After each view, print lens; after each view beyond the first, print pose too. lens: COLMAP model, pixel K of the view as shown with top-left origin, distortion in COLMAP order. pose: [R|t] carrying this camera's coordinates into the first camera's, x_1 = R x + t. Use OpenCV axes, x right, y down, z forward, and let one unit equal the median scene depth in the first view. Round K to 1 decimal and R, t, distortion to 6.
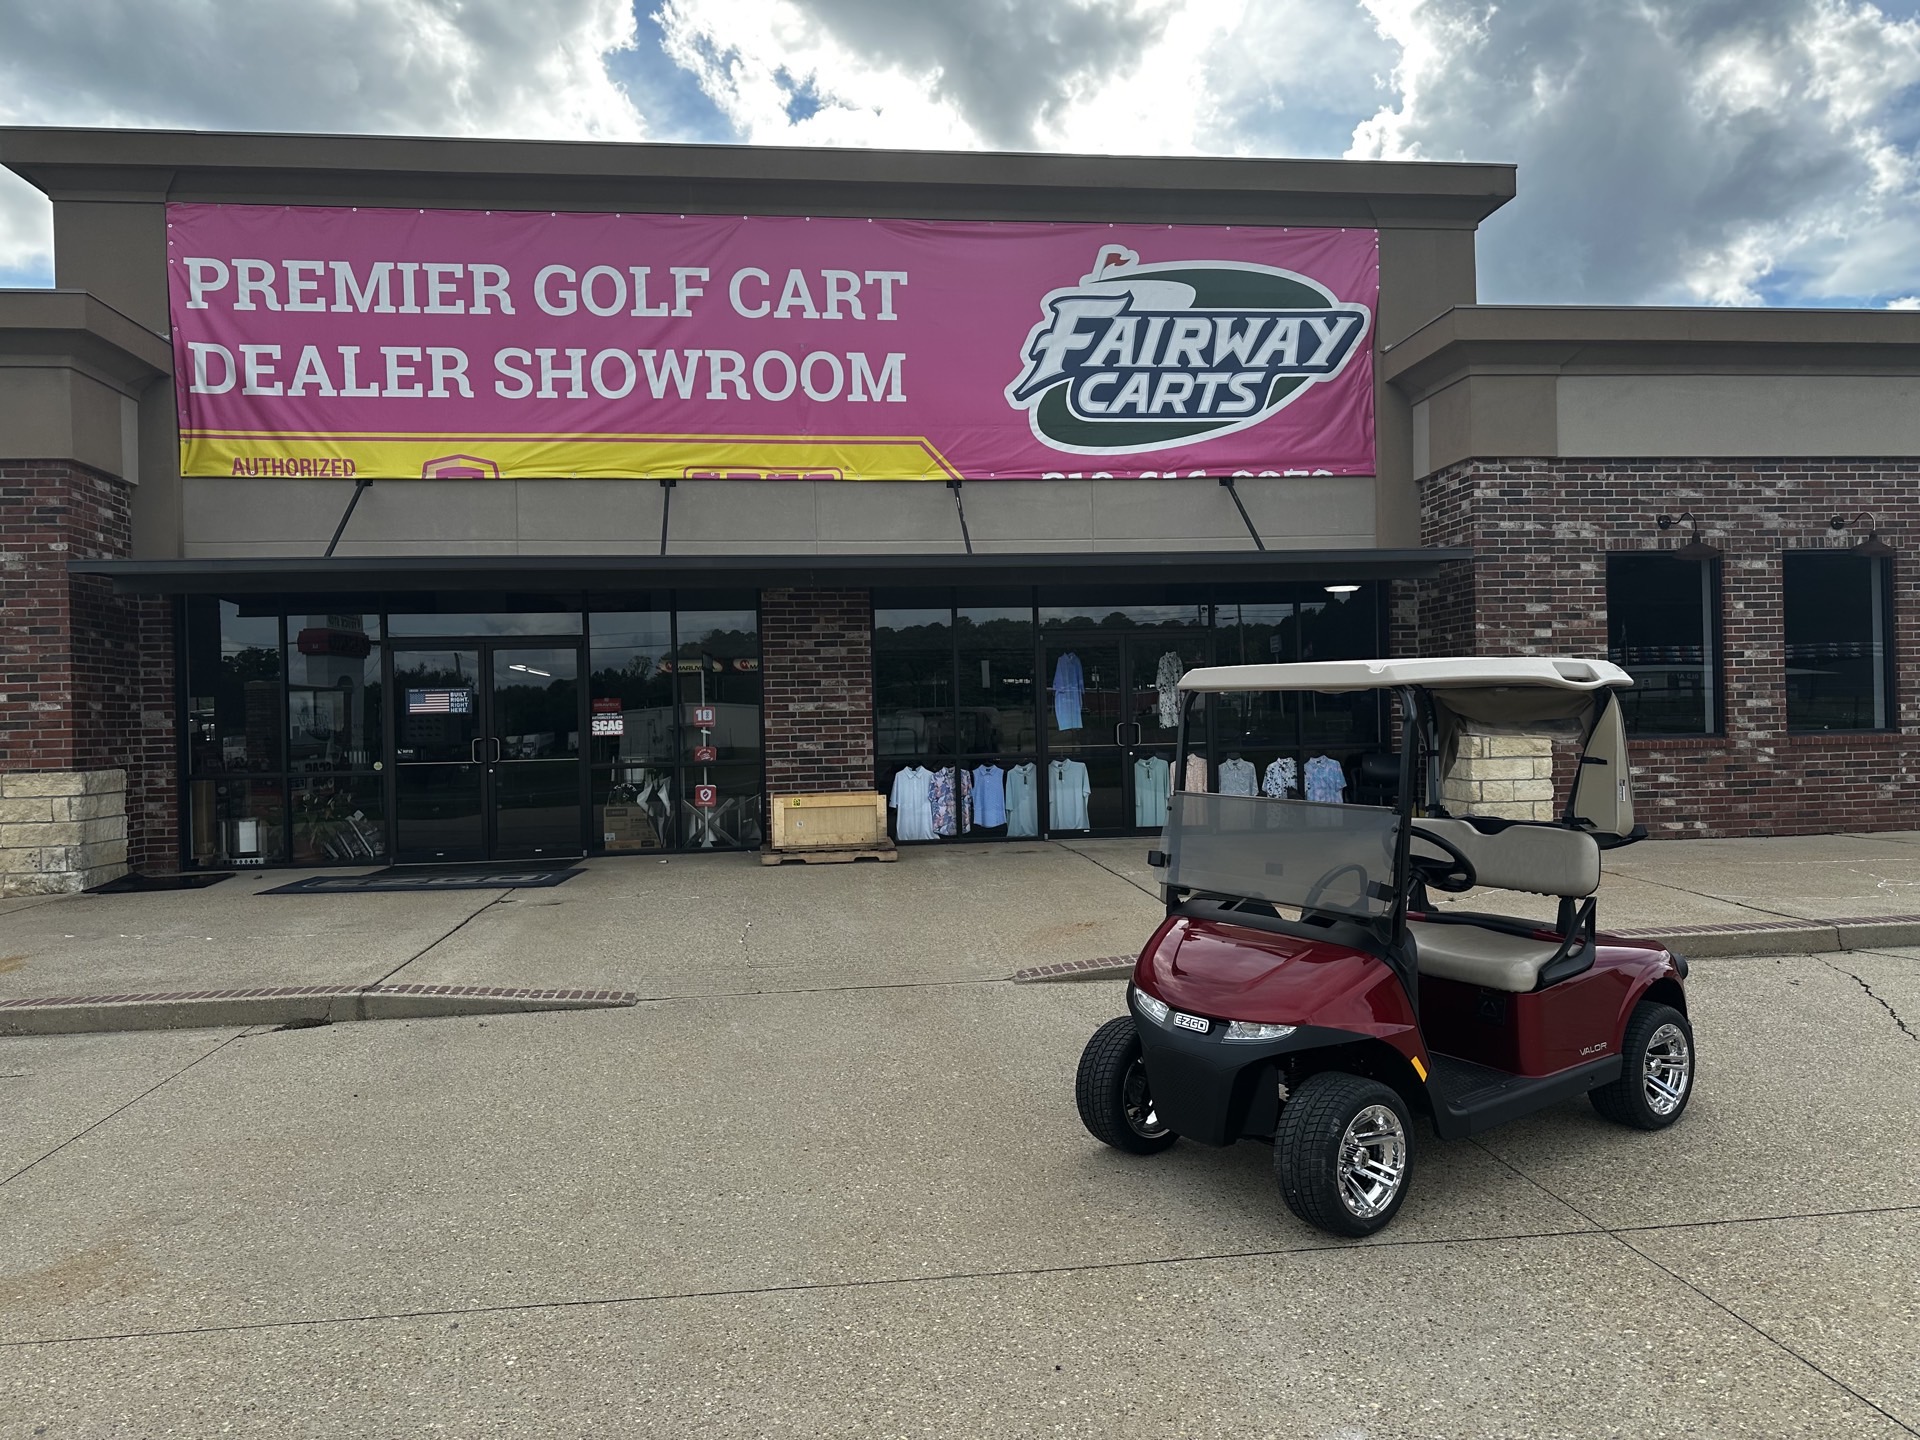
lens RADIAL K [[1338.6, 0, 966.5], [0, 1338.6, 717.5], [0, 0, 1]] dist [0.079172, -0.096061]
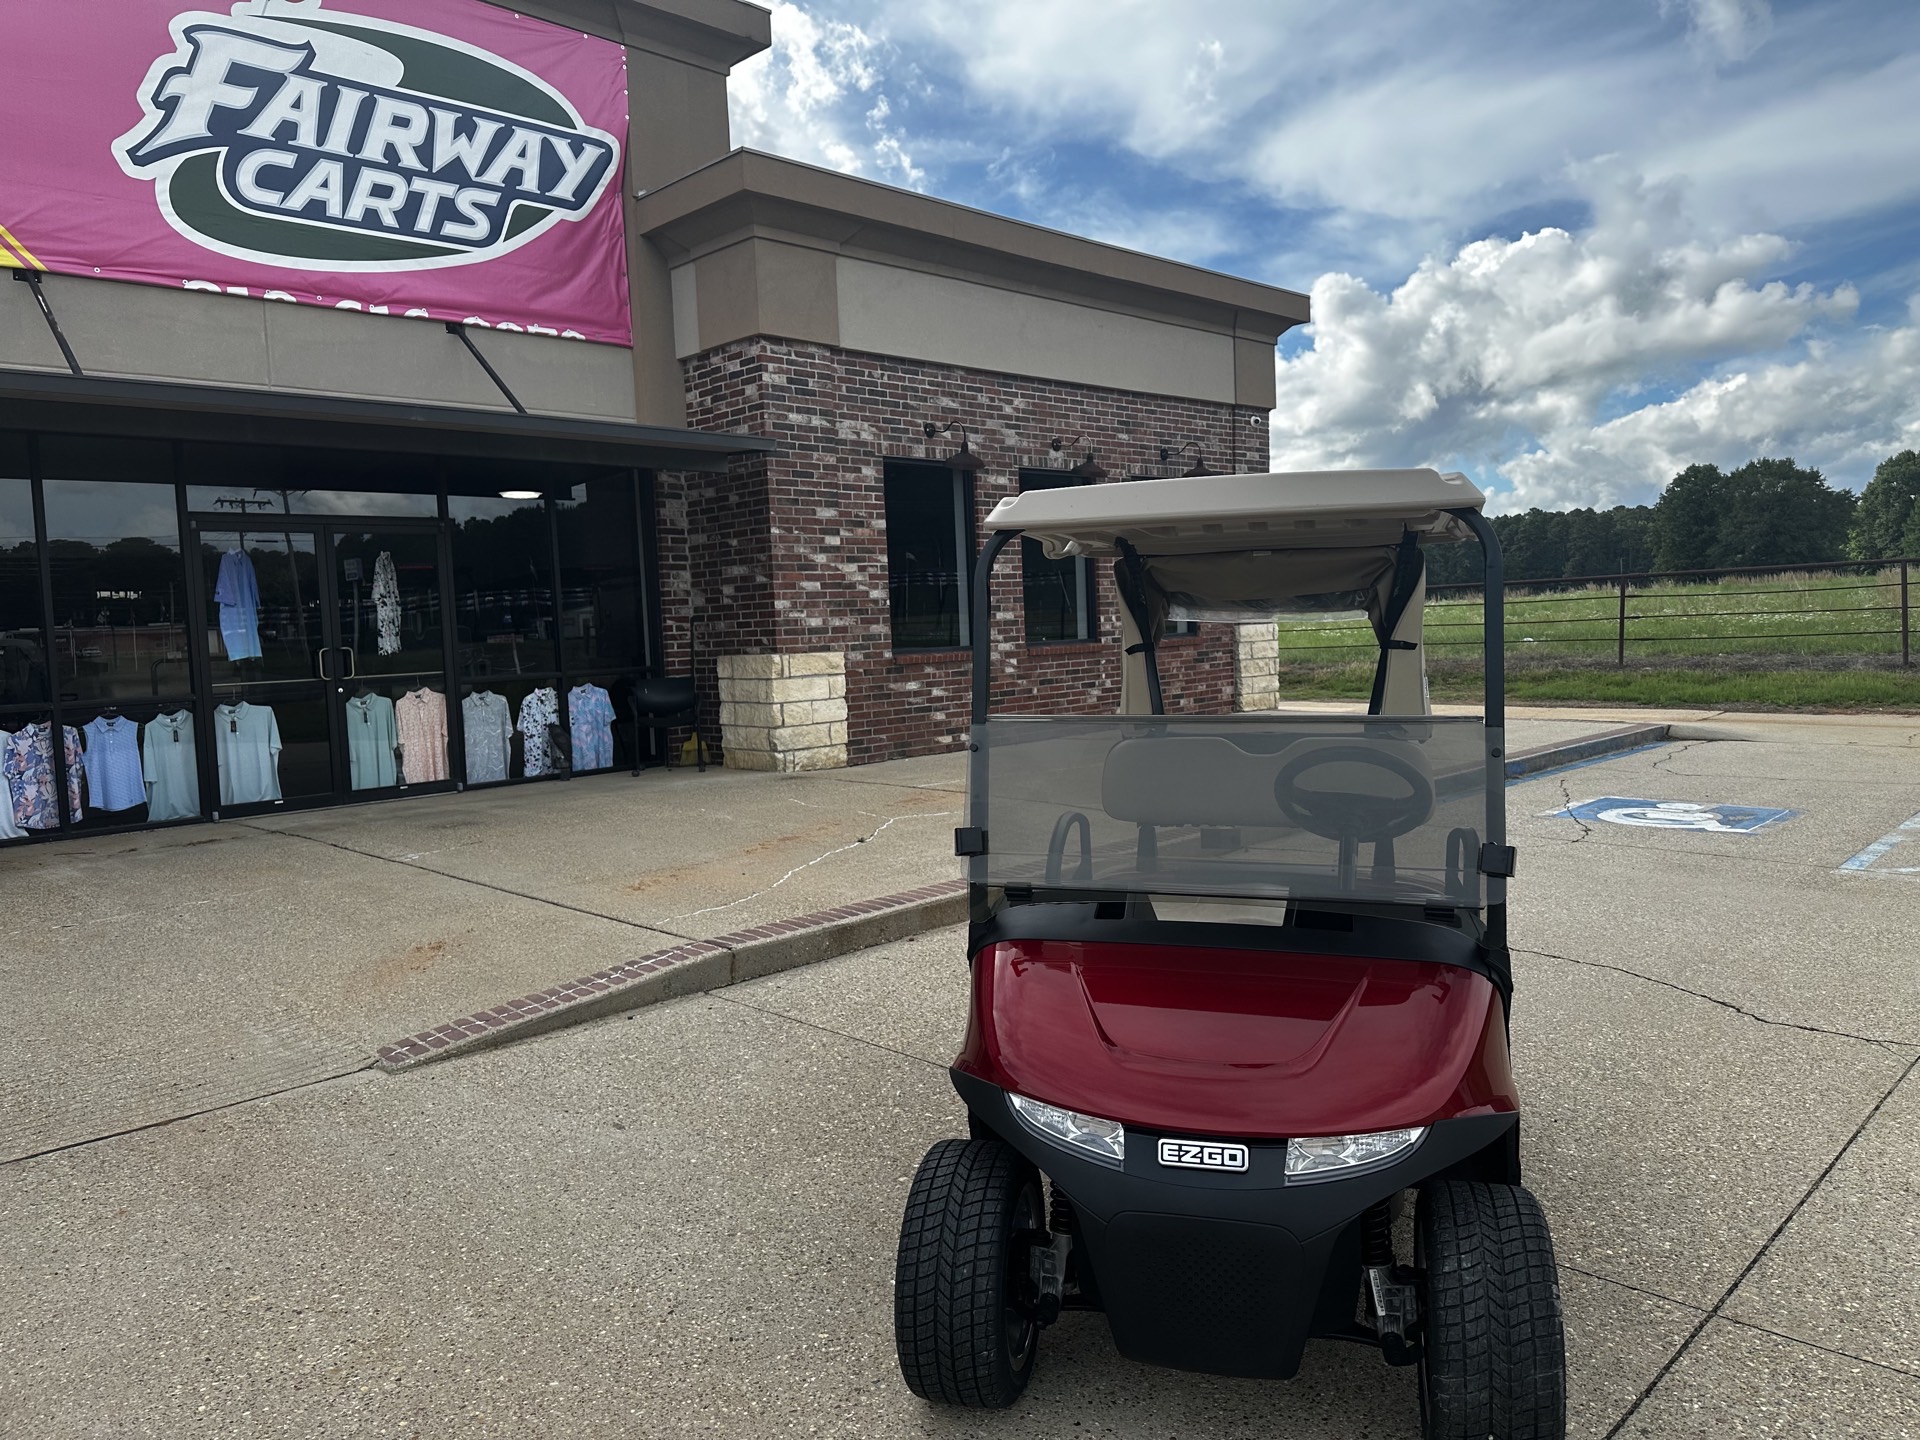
lens RADIAL K [[1346.5, 0, 982.9], [0, 1346.5, 724.0], [0, 0, 1]] dist [0.048423, -0.059671]
pose [[0.777429, -0.056100, 0.626464, -0.074608], [0.021794, 0.997819, 0.062309, 0.007208], [-0.628593, -0.034788, 0.776956, 0.214632]]
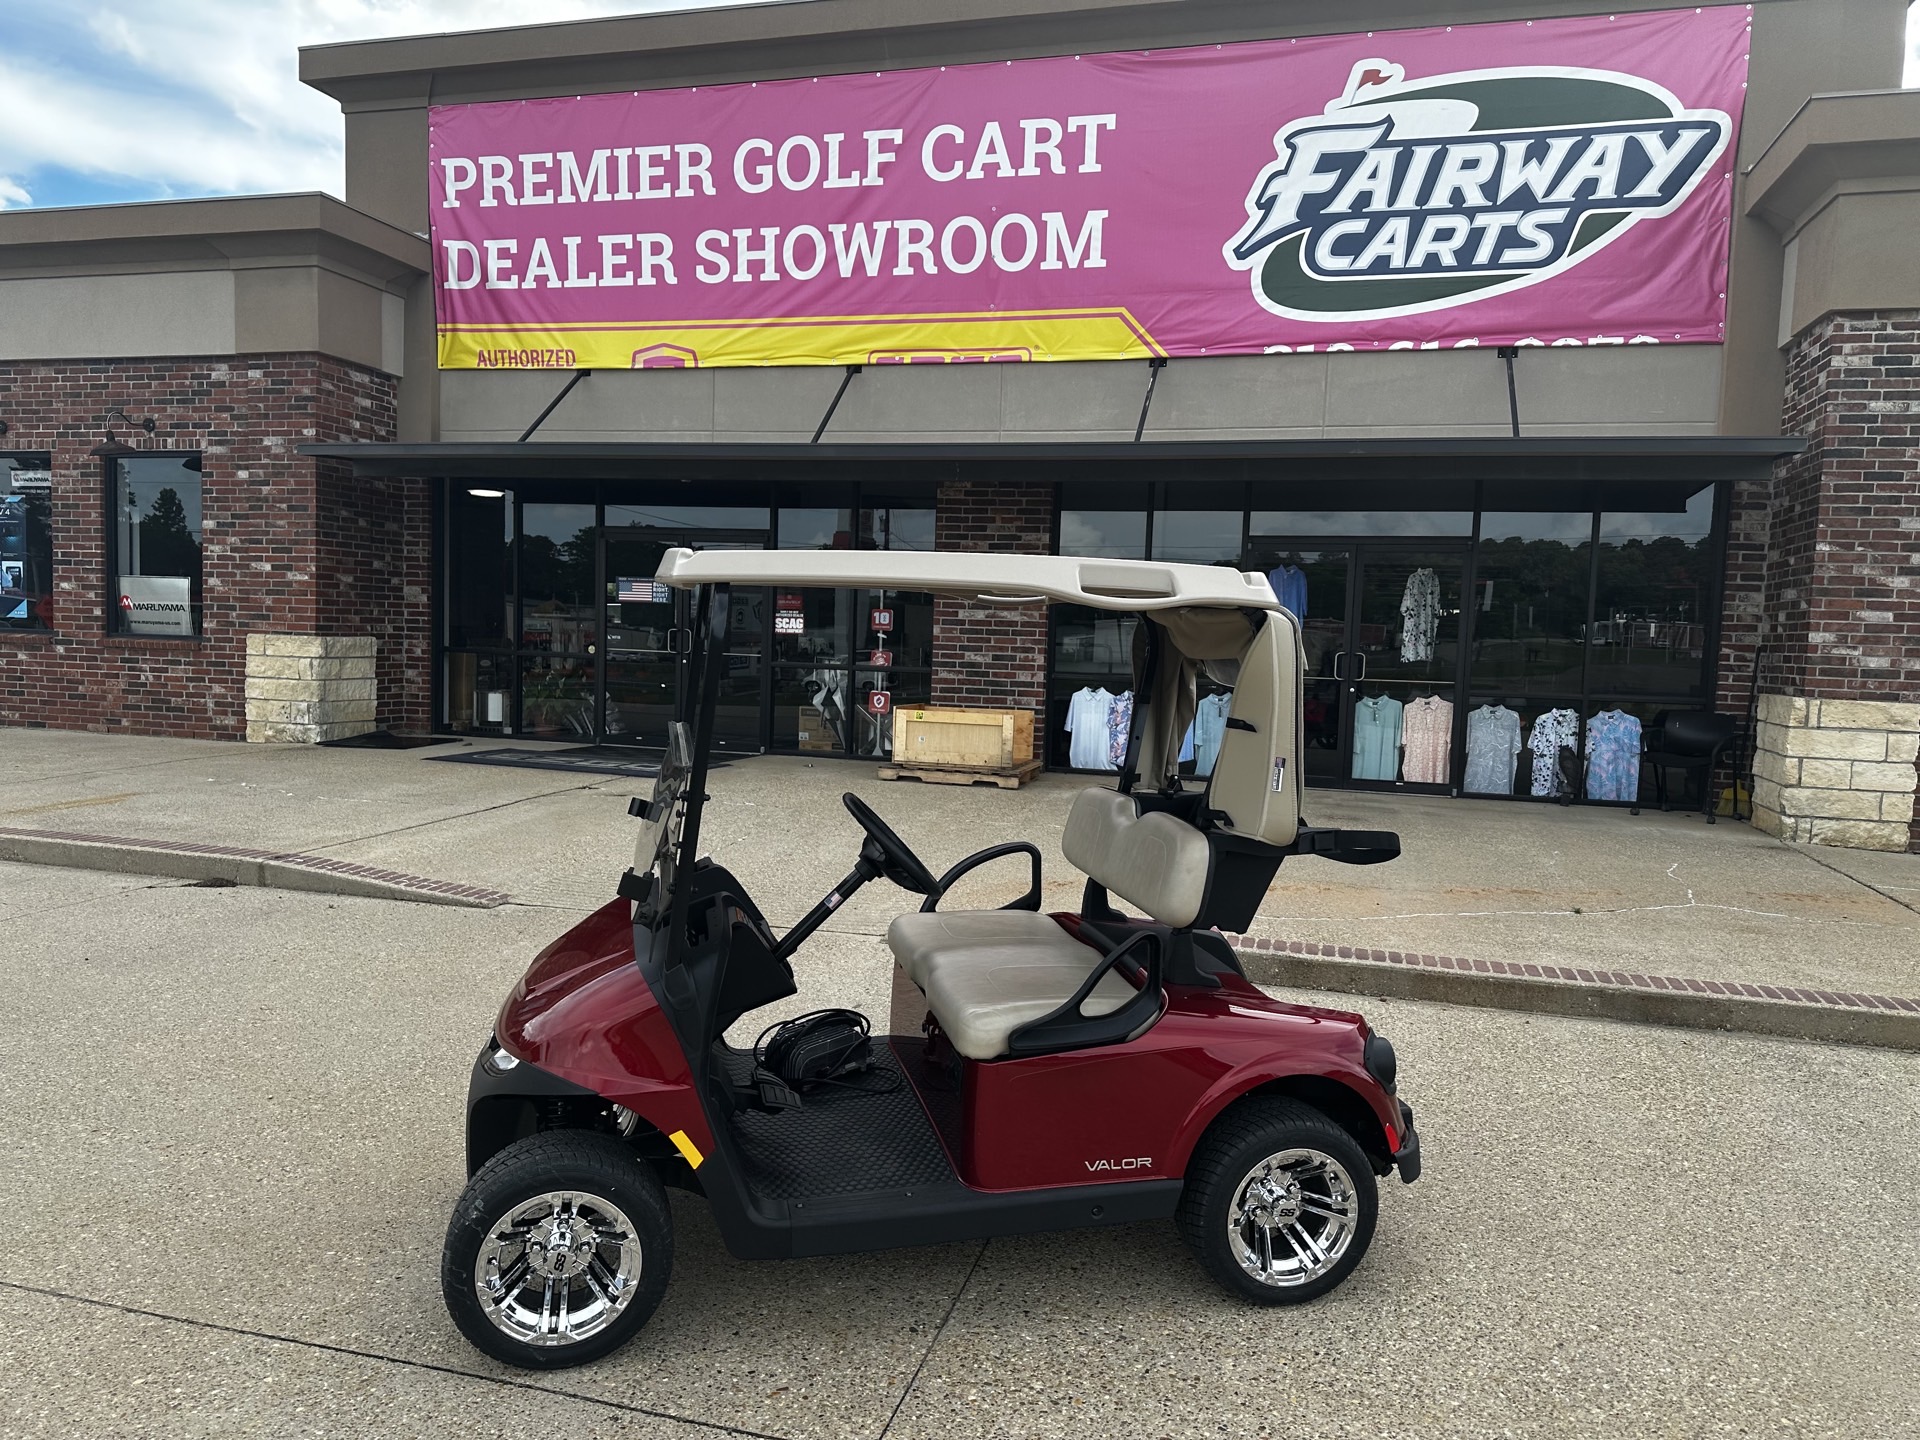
lens RADIAL K [[1346.5, 0, 981.5], [0, 1346.5, 725.6], [0, 0, 1]] dist [0.048423, -0.059671]
pose [[0.925473, 0.080852, -0.370085, 0.233514], [-0.055268, 0.995322, 0.079238, -0.004622], [0.374760, -0.052879, 0.925613, 0.145178]]
